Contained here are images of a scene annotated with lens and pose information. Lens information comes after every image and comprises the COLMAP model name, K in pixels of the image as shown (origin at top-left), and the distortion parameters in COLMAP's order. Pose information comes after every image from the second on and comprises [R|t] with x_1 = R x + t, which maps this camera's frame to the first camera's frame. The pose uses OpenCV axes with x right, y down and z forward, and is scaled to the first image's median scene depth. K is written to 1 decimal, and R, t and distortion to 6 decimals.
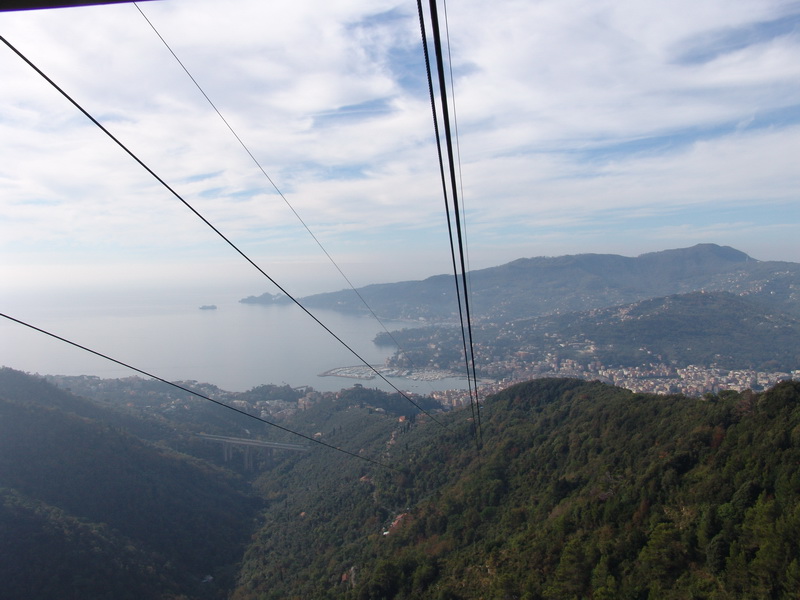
lens RADIAL K [[671.3, 0, 403.9], [0, 671.3, 299.5], [0, 0, 1]] dist [-0.153444, 0.140460]
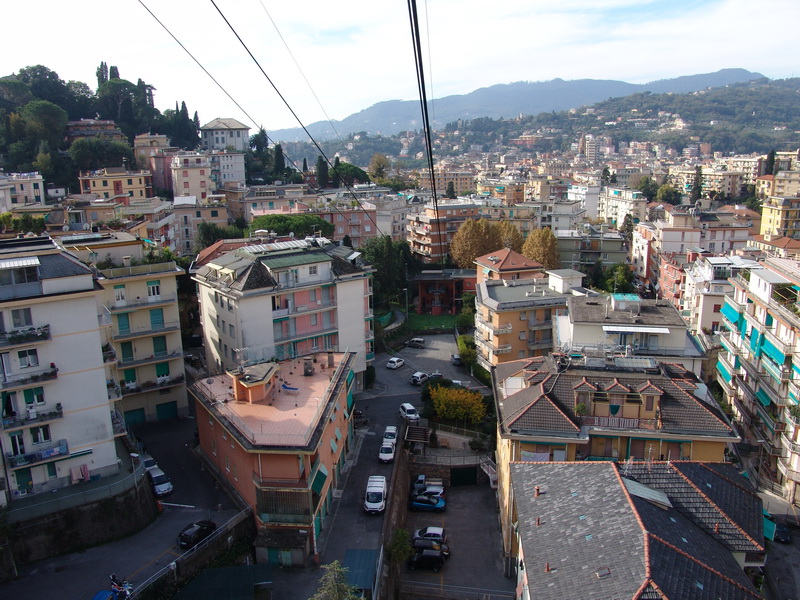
lens RADIAL K [[671.3, 0, 403.6], [0, 671.3, 298.5], [0, 0, 1]] dist [-0.153444, 0.140460]
pose [[0.998538, -0.021429, 0.049621, 0.065900], [0.012322, 0.984127, 0.177038, 0.113774], [-0.052627, -0.176167, 0.982952, 0.550463]]
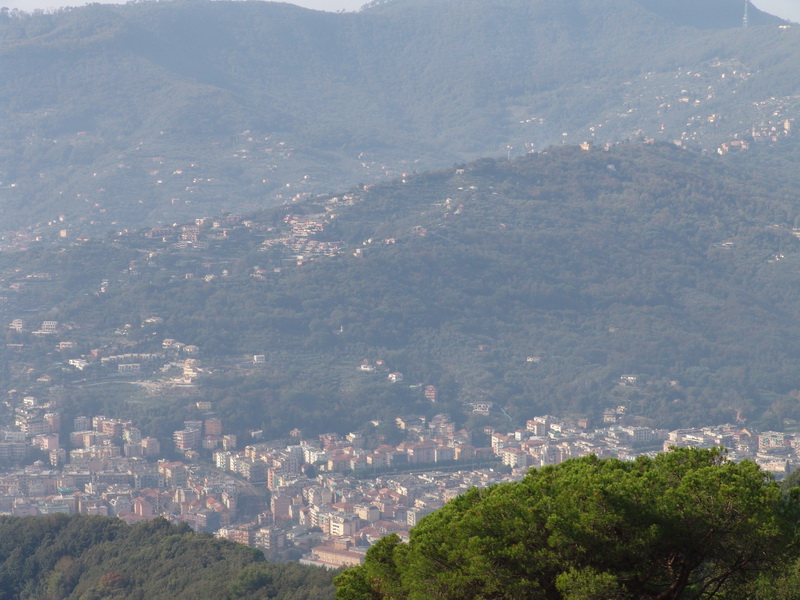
lens RADIAL K [[2663.3, 0, 425.9], [0, 2663.3, 303.2], [0, 0, 1]] dist [0.185834, 0.000000]
pose [[0.935667, -0.037176, 0.350919, -0.005702], [0.019639, 0.998380, 0.053403, -0.010256], [-0.352336, -0.043075, 0.934882, -0.048085]]
